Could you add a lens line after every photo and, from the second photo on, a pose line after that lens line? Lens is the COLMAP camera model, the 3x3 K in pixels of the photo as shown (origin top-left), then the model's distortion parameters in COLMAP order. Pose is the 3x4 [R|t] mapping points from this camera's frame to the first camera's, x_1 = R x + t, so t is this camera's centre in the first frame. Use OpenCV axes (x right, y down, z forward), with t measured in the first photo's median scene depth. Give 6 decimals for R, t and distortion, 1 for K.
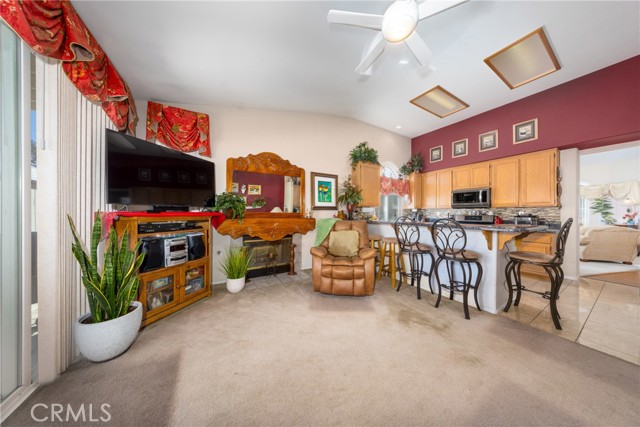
lens RADIAL K [[188.8, 0, 306.0], [0, 188.8, 214.6], [0, 0, 1]] dist [-0.007157, -0.000051]
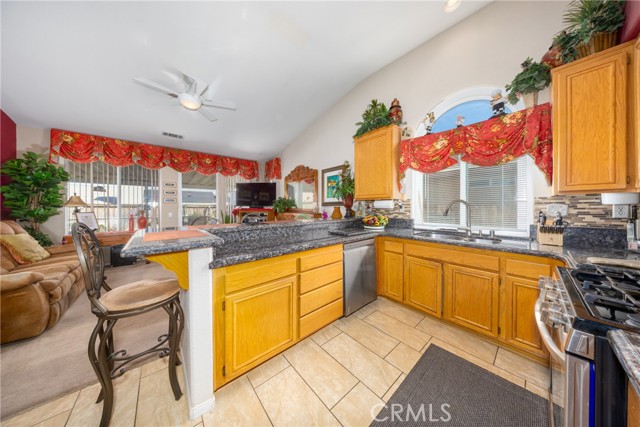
lens RADIAL K [[185.3, 0, 318.6], [0, 185.3, 208.7], [0, 0, 1]] dist [0.000185, 0.000039]
pose [[0.192192, 0.002268, -0.981355, 1.019340], [-0.006926, 0.999976, 0.000955, -0.011206], [0.981333, 0.006614, 0.192203, 0.769135]]
